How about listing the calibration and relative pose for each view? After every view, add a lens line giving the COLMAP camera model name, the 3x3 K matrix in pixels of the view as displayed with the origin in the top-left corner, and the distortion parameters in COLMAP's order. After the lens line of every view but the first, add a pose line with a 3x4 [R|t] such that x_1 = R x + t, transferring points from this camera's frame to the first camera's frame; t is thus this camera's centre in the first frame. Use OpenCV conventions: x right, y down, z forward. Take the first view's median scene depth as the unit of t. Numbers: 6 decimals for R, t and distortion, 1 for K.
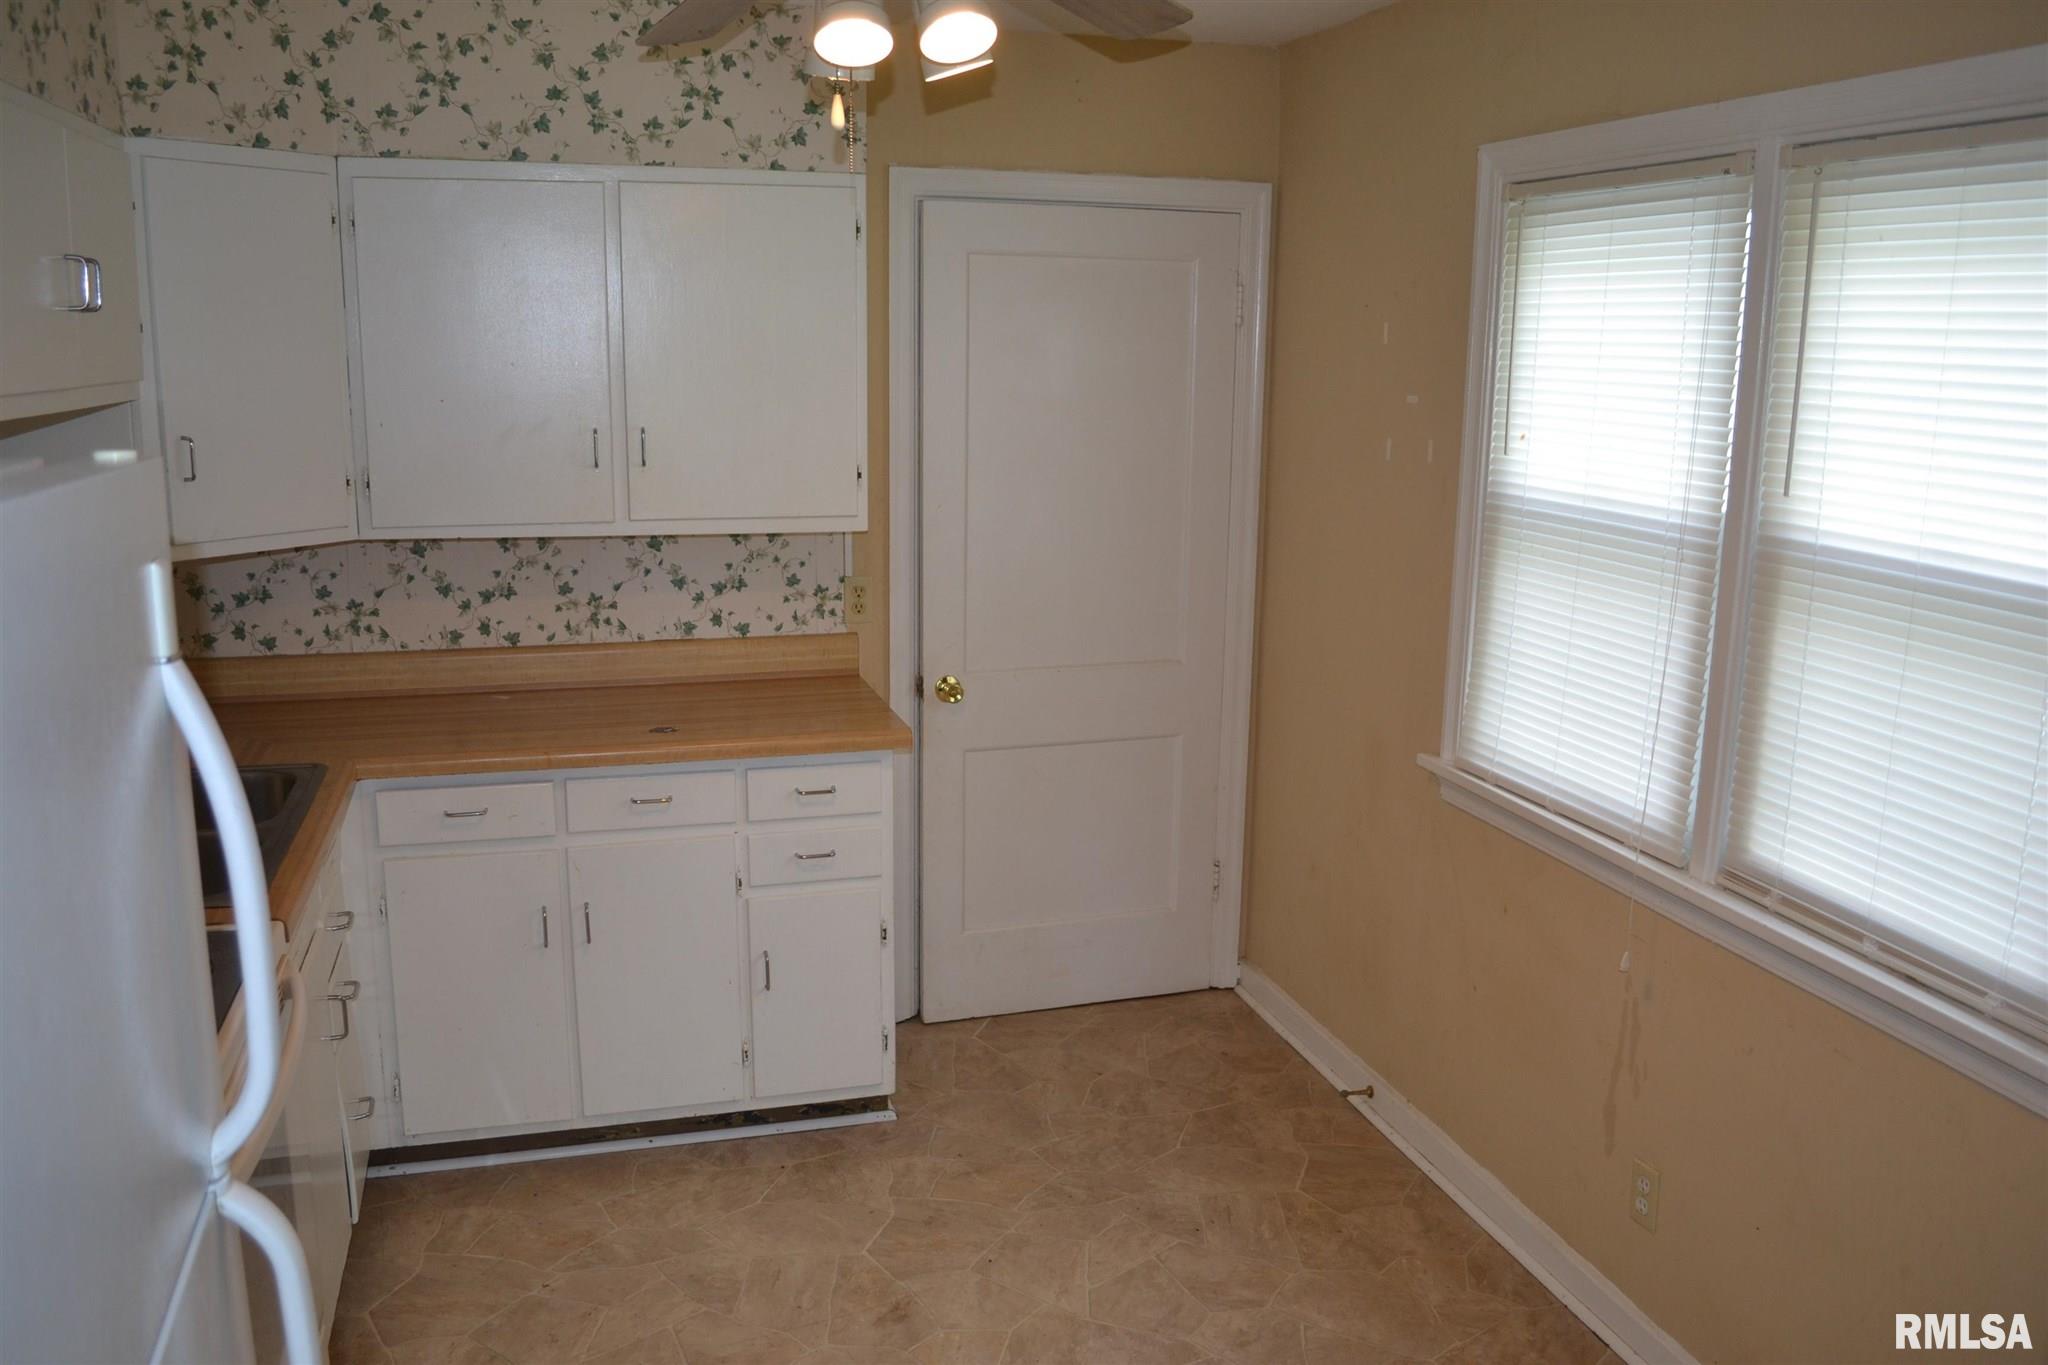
lens RADIAL K [[1645.7, 0, 1024.0], [0, 1645.7, 682.5], [0, 0, 1]] dist [-0.086525, 0.004091]
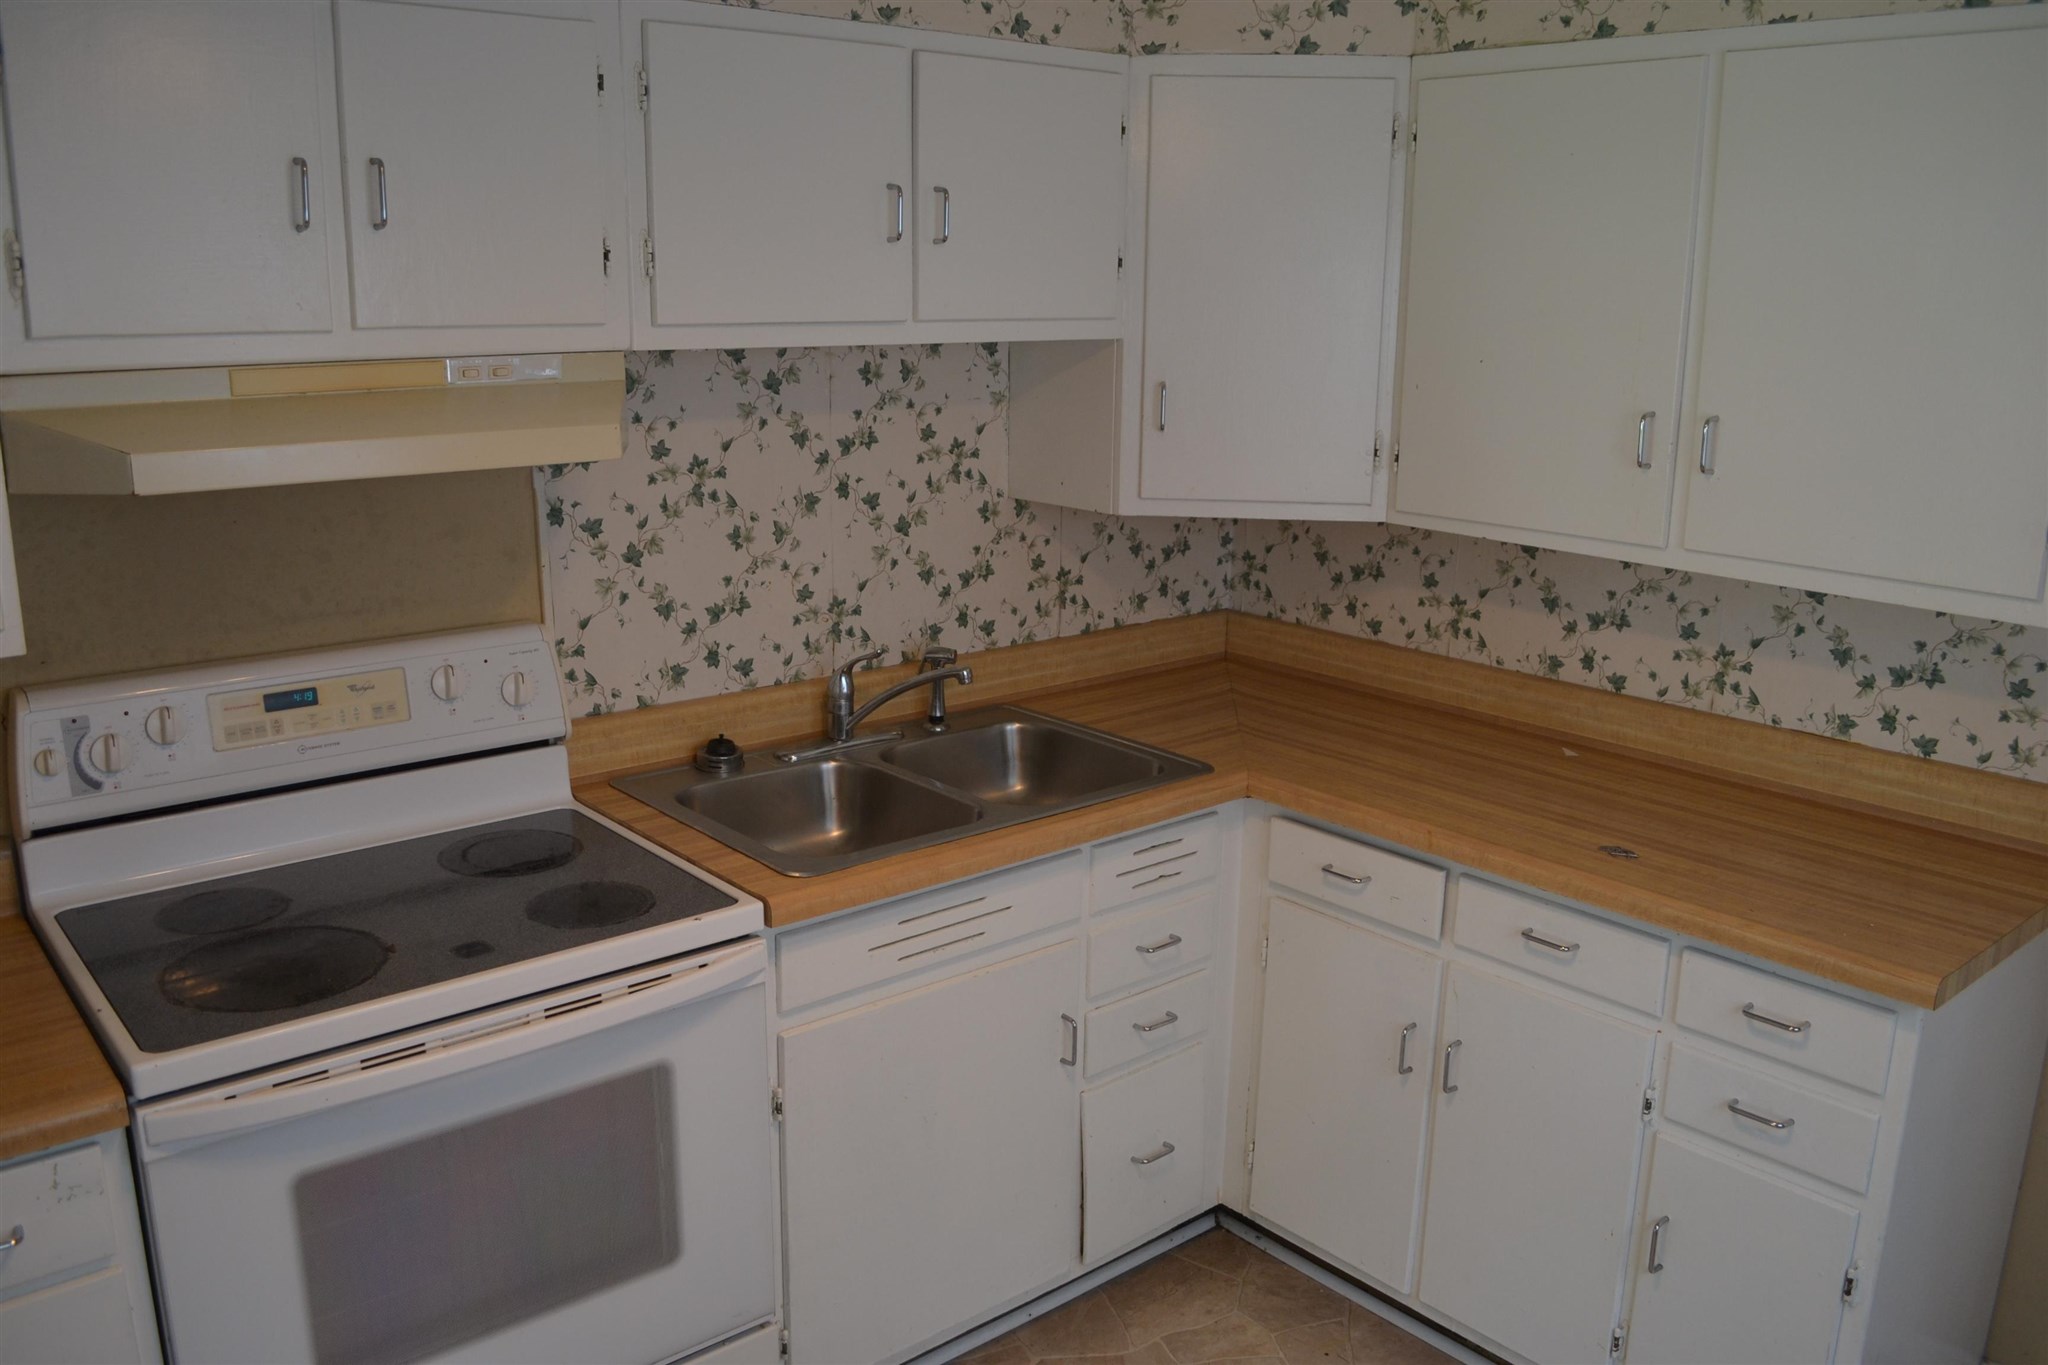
lens RADIAL K [[1645.7, 0, 1024.0], [0, 1645.7, 682.5], [0, 0, 1]] dist [-0.086525, 0.004091]
pose [[0.403083, 0.208016, -0.891209, 0.257268], [-0.190781, 0.971529, 0.140476, -0.082876], [0.895057, 0.113402, 0.431292, 0.438856]]
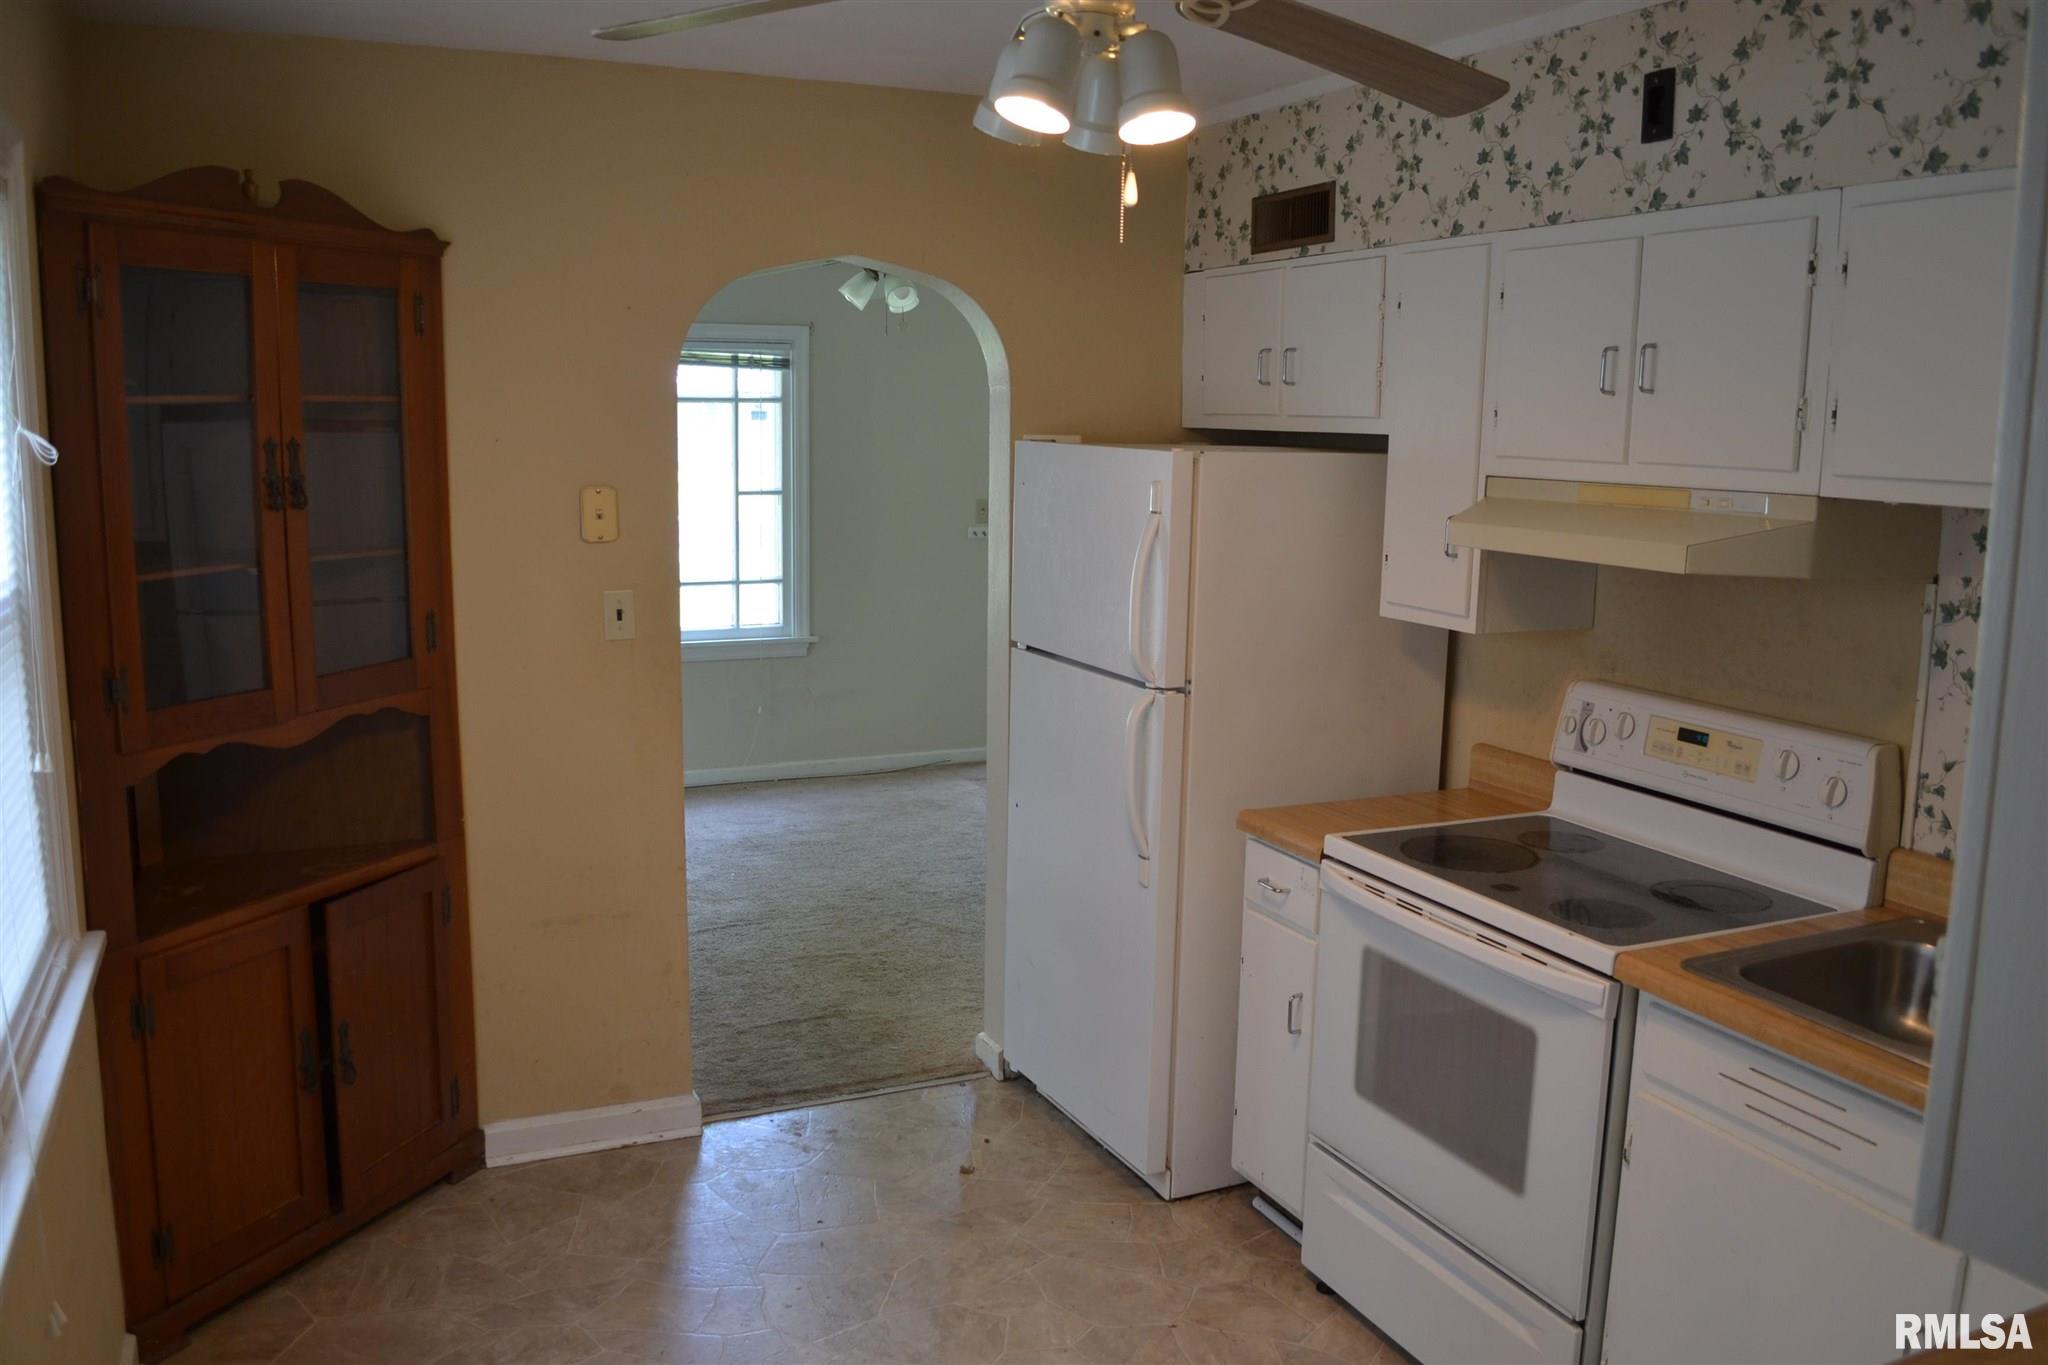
lens RADIAL K [[1581.9, 0, 1024.0], [0, 1581.9, 682.5], [0, 0, 1]] dist [-0.040648, 0.000128]
pose [[-0.986872, -0.006902, -0.161354, -0.005383], [-0.065649, 0.929963, 0.361744, -0.289867], [0.147557, 0.367588, -0.918208, 1.403906]]
